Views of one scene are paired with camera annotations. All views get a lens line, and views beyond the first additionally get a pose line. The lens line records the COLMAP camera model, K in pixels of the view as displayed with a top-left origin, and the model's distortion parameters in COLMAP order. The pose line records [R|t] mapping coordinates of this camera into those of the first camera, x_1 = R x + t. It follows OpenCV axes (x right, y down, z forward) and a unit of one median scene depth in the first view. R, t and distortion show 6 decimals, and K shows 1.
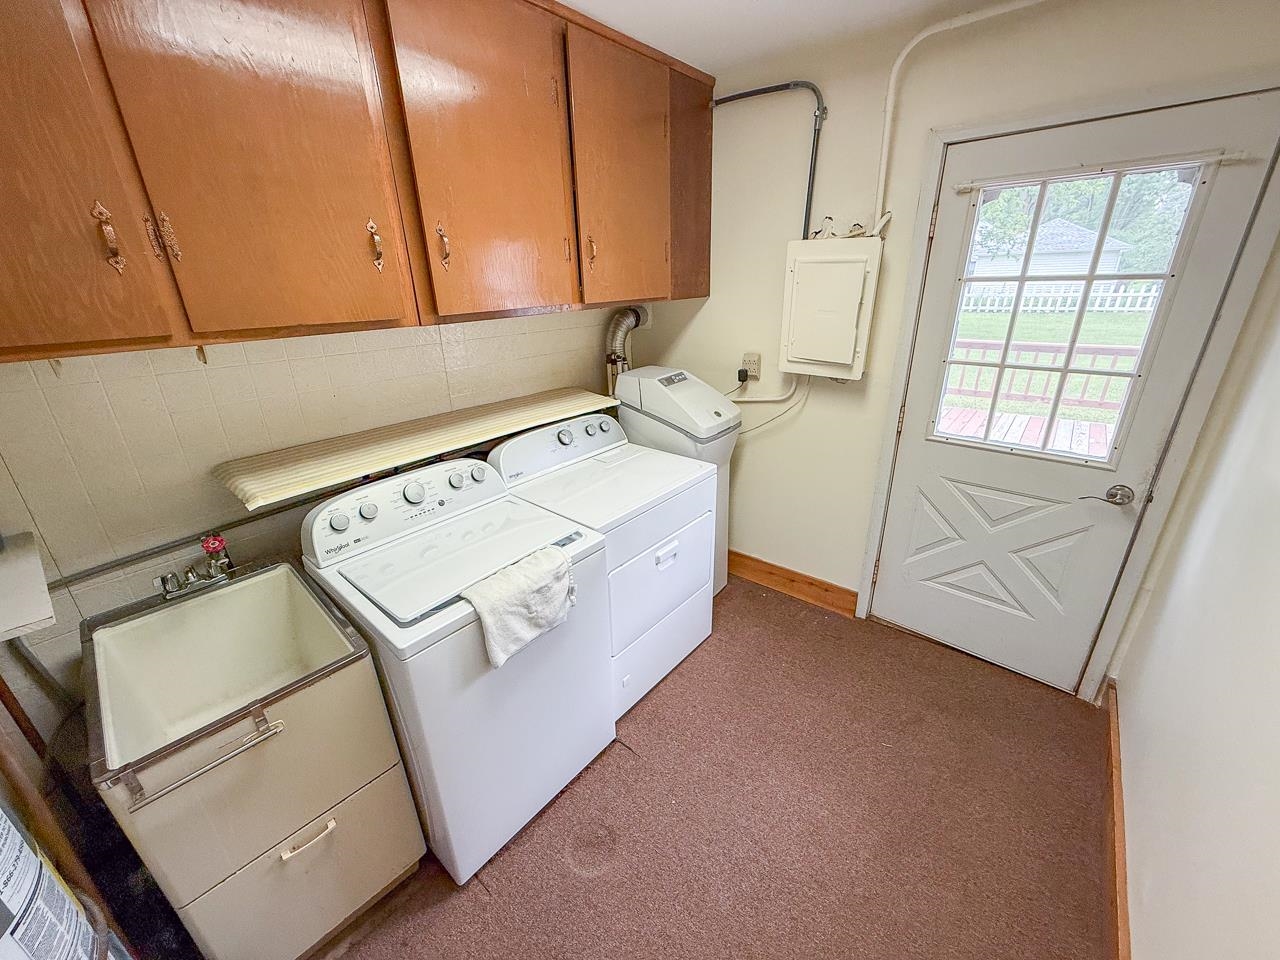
lens RADIAL K [[508.9, 0, 643.8], [0, 508.9, 479.2], [0, 0, 1]] dist [-0.000786, 0.000219]
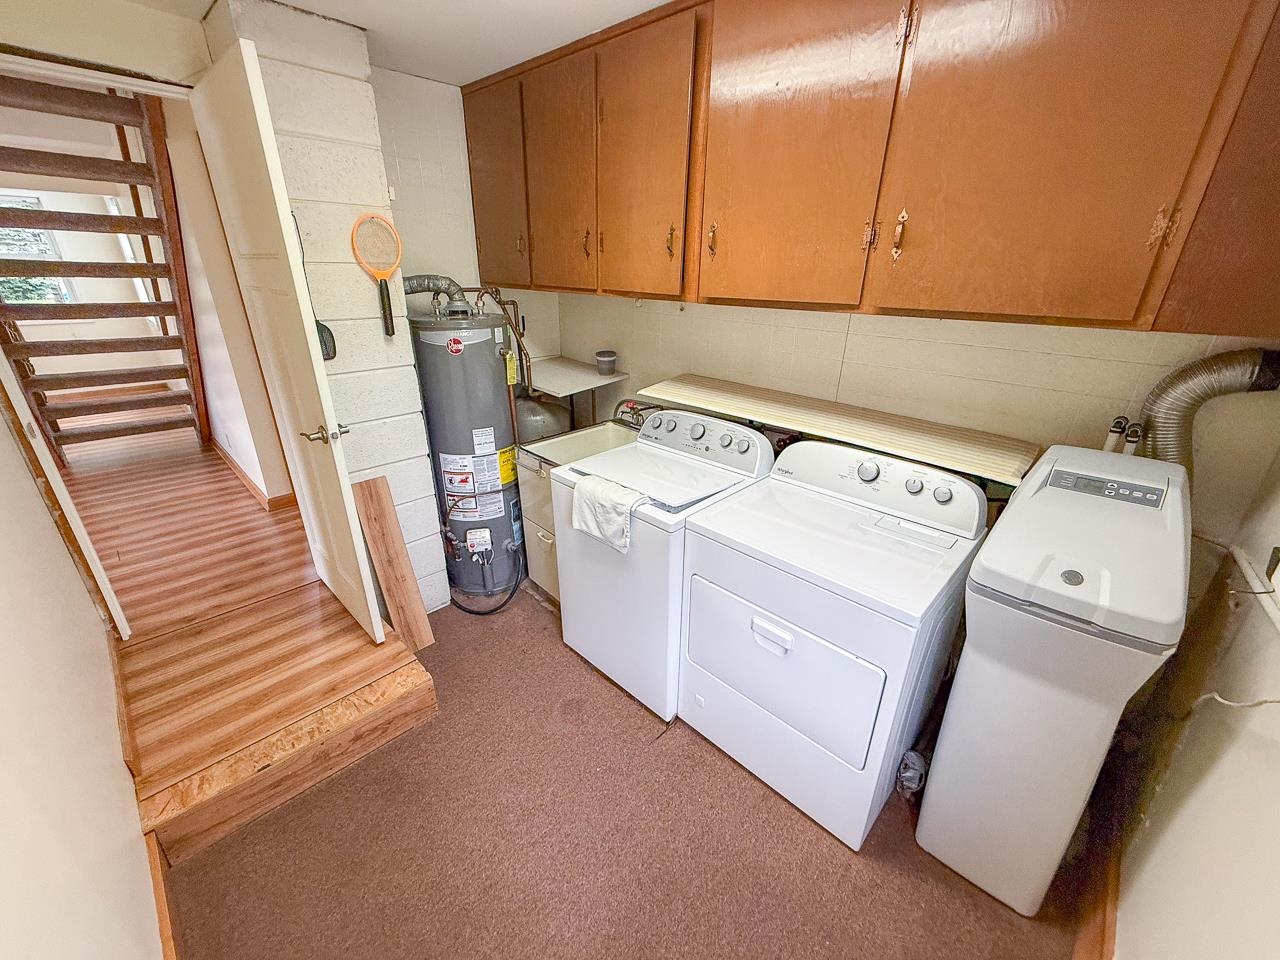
lens RADIAL K [[508.9, 0, 644.4], [0, 508.9, 477.2], [0, 0, 1]] dist [-0.000786, 0.000219]
pose [[-0.068588, 0.404454, -0.911983, 0.711302], [-0.383778, 0.833095, 0.398331, -0.304182], [0.920875, 0.377320, 0.098081, 0.702052]]
